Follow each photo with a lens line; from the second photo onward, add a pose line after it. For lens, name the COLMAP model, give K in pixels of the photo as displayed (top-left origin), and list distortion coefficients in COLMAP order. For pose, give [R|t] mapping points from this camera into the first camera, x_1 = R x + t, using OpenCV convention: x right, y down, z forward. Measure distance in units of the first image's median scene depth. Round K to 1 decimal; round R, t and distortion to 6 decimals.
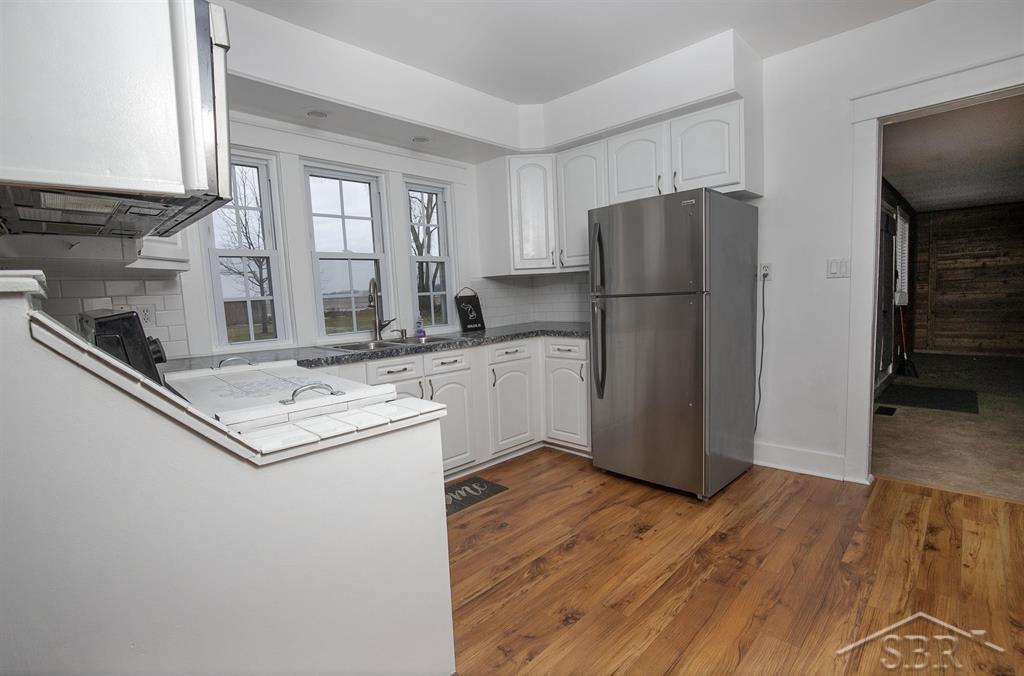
lens RADIAL K [[466.0, 0, 512.0], [0, 466.0, 338.0], [0, 0, 1]] dist [-0.000997, -0.000110]
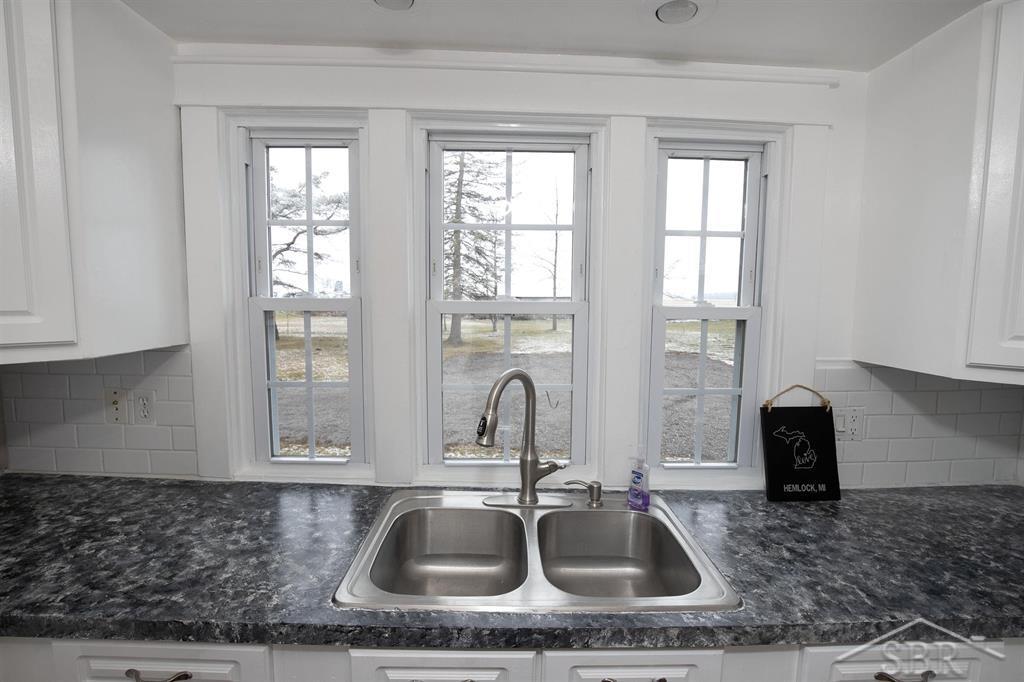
lens RADIAL K [[490.2, 0, 512.0], [0, 490.2, 341.0], [0, 0, 1]] dist [-0.036938, -0.000060]
pose [[0.722621, 0.125417, -0.679772, 0.001469], [-0.109166, 0.991768, 0.066933, -0.149231], [0.682570, 0.025841, 0.730363, 0.529076]]
